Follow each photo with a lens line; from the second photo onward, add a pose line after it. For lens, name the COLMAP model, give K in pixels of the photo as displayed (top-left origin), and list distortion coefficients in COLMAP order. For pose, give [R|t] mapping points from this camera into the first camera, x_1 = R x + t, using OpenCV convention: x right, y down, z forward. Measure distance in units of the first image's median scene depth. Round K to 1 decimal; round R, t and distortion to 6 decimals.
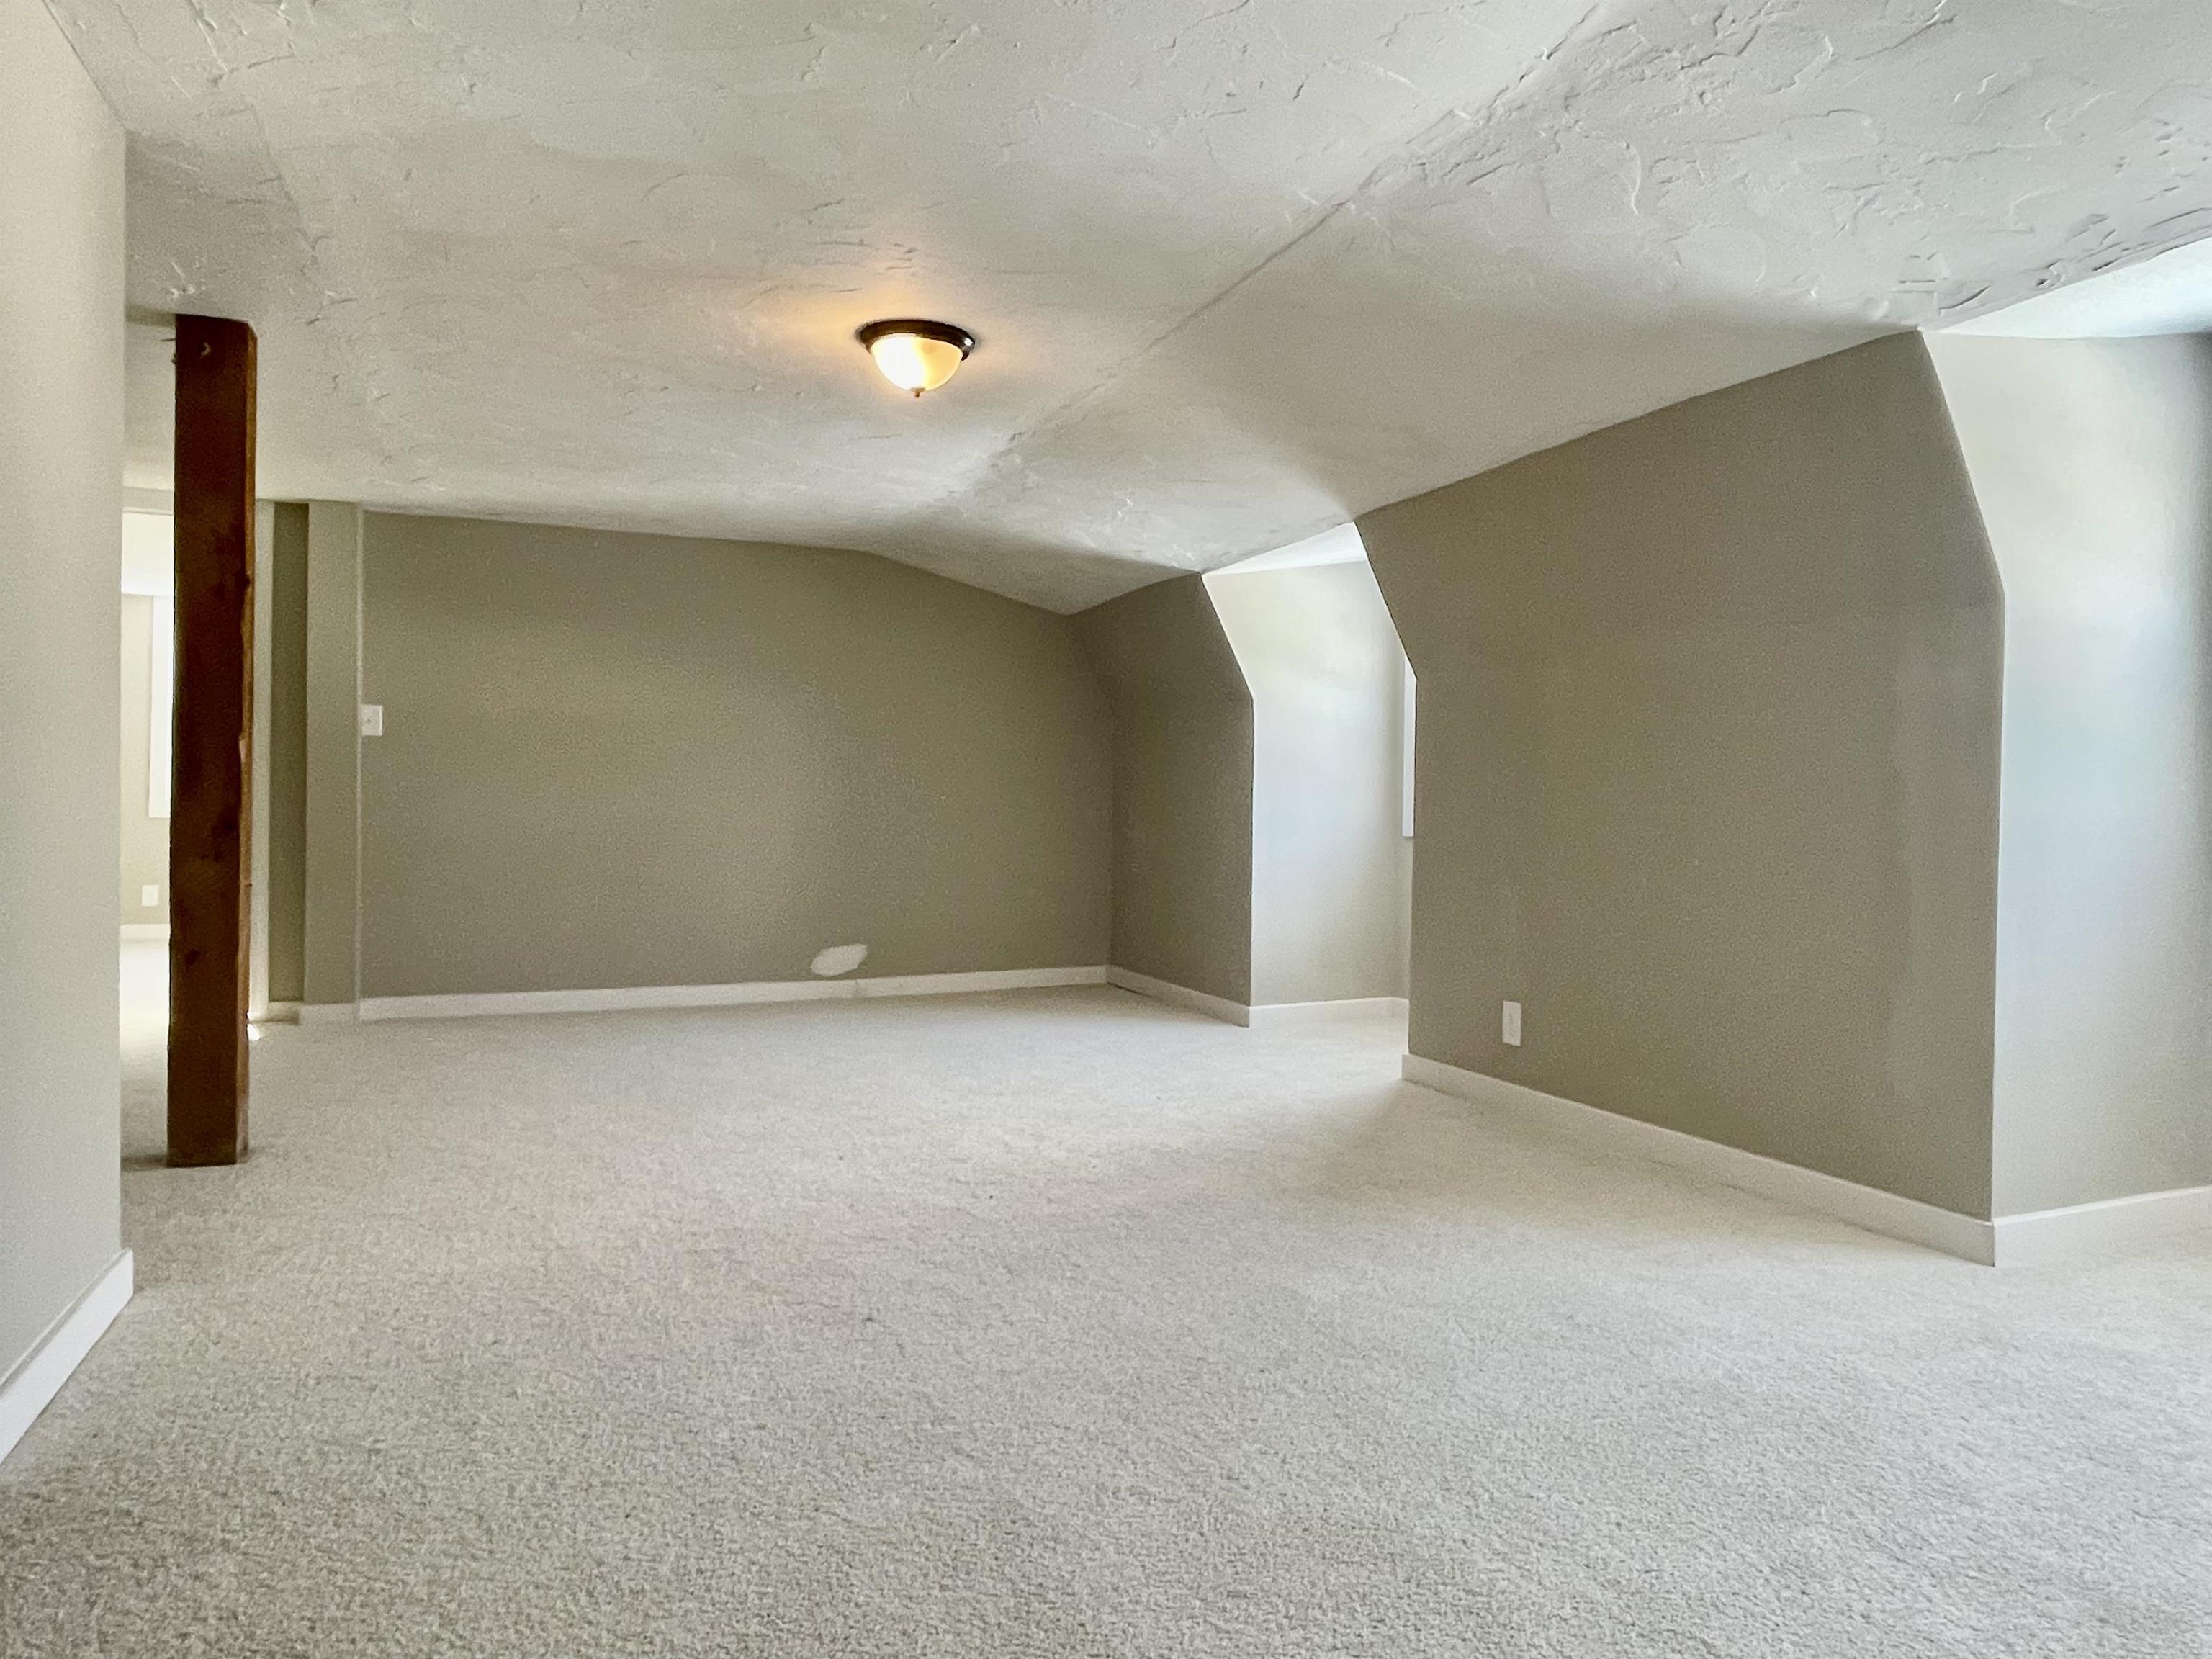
lens RADIAL K [[1395.4, 0, 1106.0], [0, 1395.4, 829.5], [0, 0, 1]] dist [-0.011424, -0.000617]
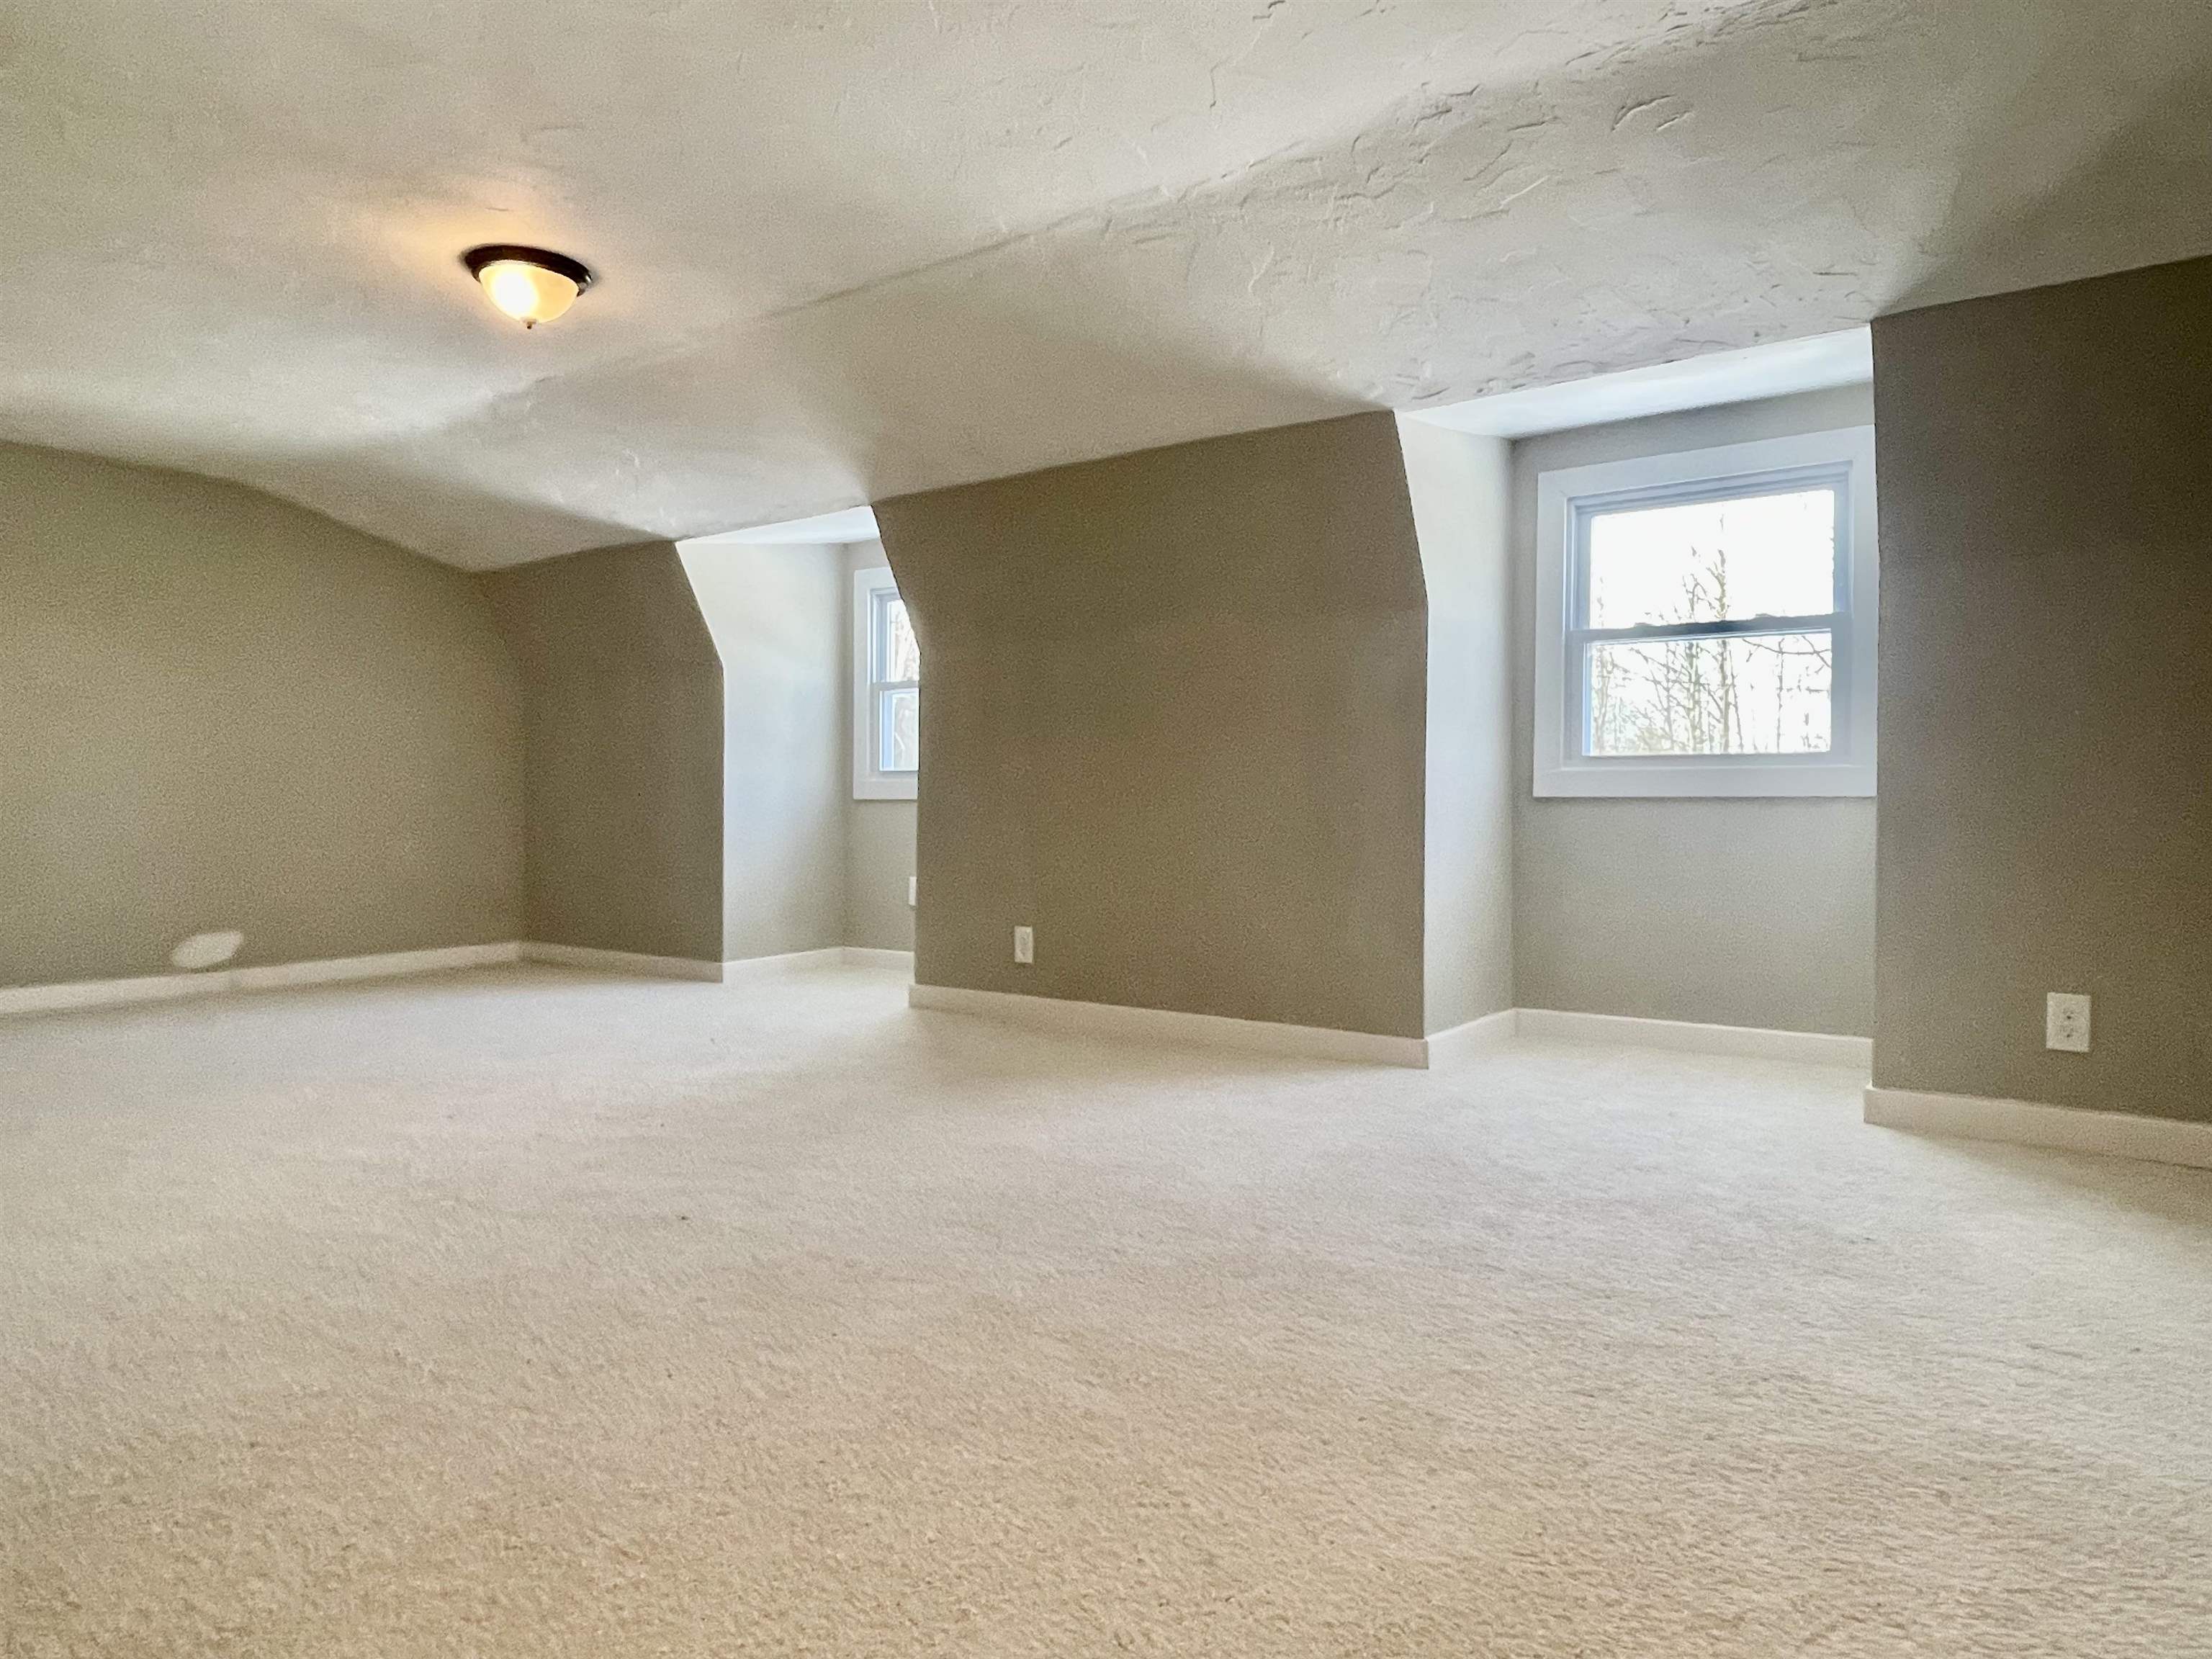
lens RADIAL K [[1353.9, 0, 1106.0], [0, 1353.9, 829.5], [0, 0, 1]] dist [0.053232, -0.094672]
pose [[0.852069, -0.014931, 0.523217, -0.250984], [0.013362, 0.999888, 0.006775, 0.033917], [-0.523260, 0.001219, 0.852172, -0.018829]]
